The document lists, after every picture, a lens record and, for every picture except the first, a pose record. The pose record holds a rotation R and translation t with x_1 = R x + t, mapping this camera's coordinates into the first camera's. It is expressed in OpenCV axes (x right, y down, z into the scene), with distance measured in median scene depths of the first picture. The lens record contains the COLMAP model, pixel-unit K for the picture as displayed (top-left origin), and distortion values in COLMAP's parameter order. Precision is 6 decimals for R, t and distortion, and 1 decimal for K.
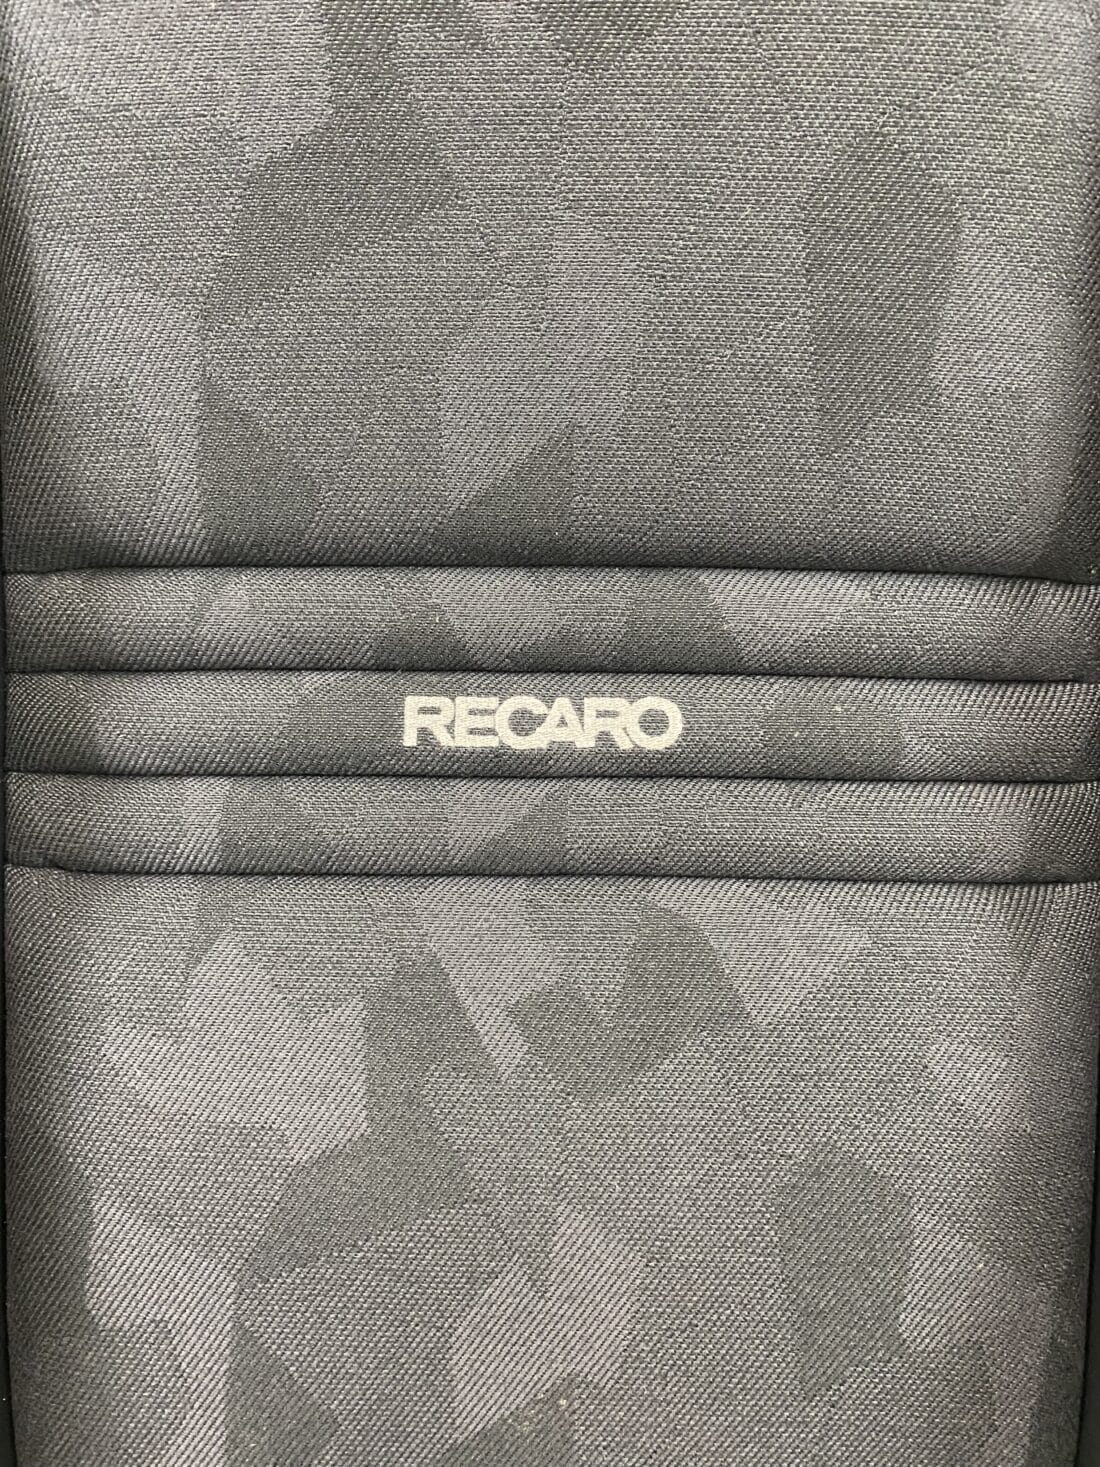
lens RADIAL K [[1148.2, 0, 552.4], [0, 1148.2, 725.7], [0, 0, 1]] dist [0.078361, -0.077280]
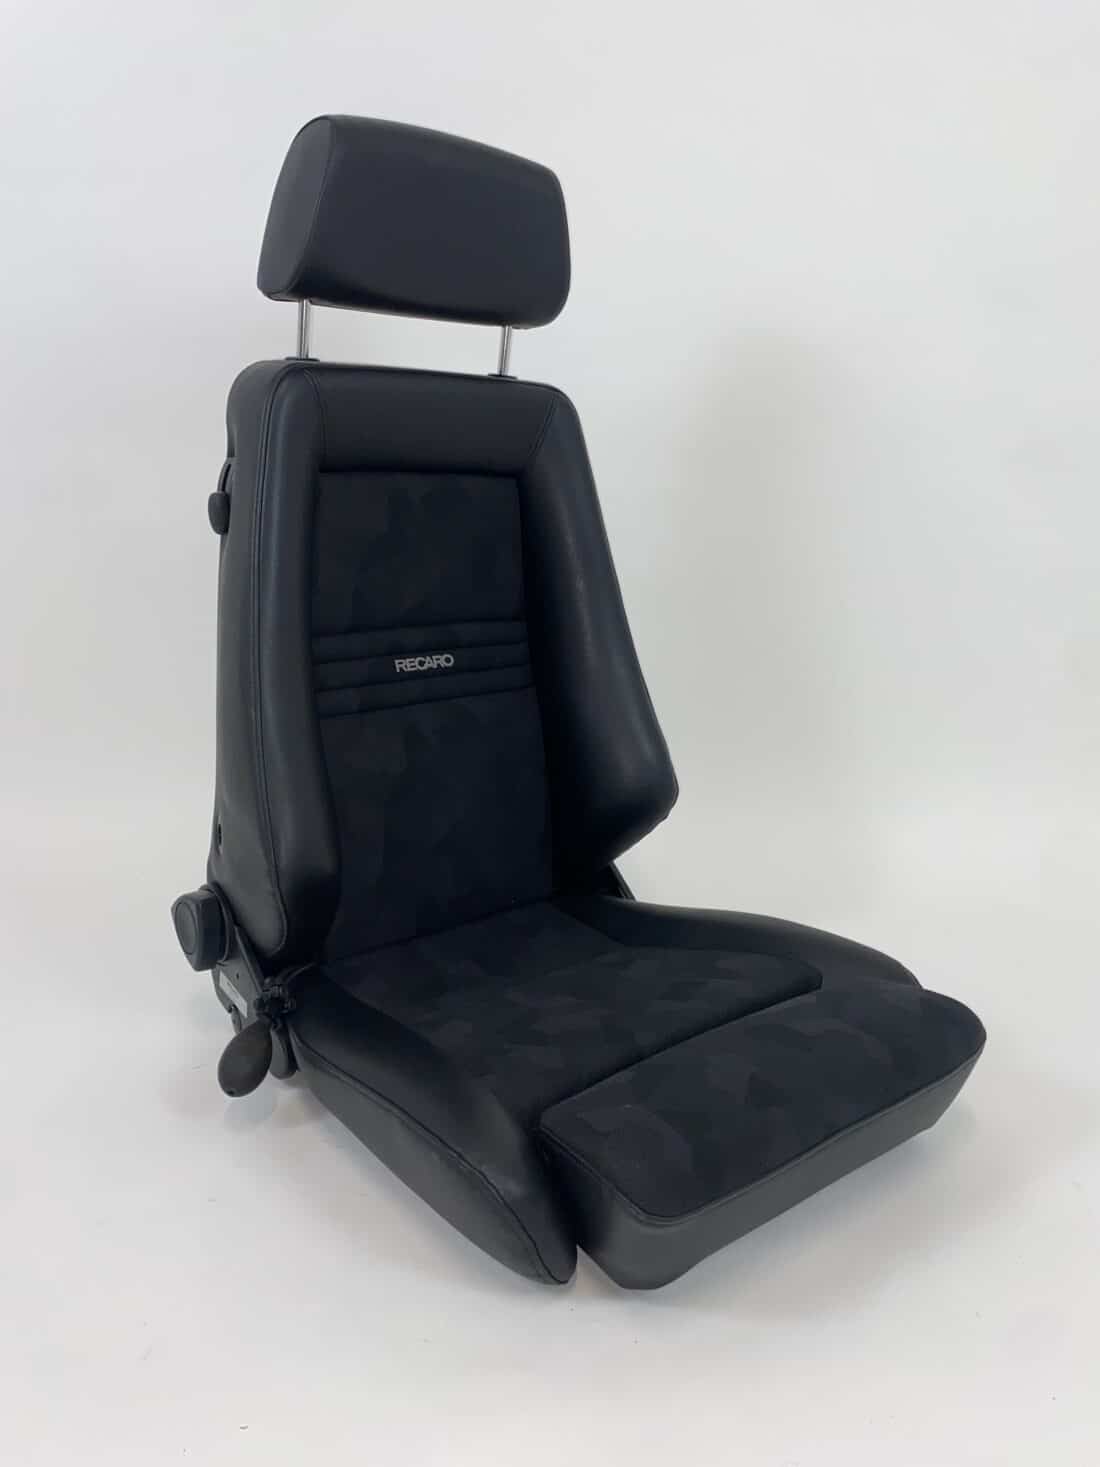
lens RADIAL K [[1148.2, 0, 564.3], [0, 1148.2, 723.1], [0, 0, 1]] dist [0.078361, -0.077280]
pose [[0.753488, -0.134969, 0.643459, -2.289692], [0.185715, 0.982538, -0.011379, 0.343975], [-0.630687, 0.128074, 0.765396, -2.410525]]
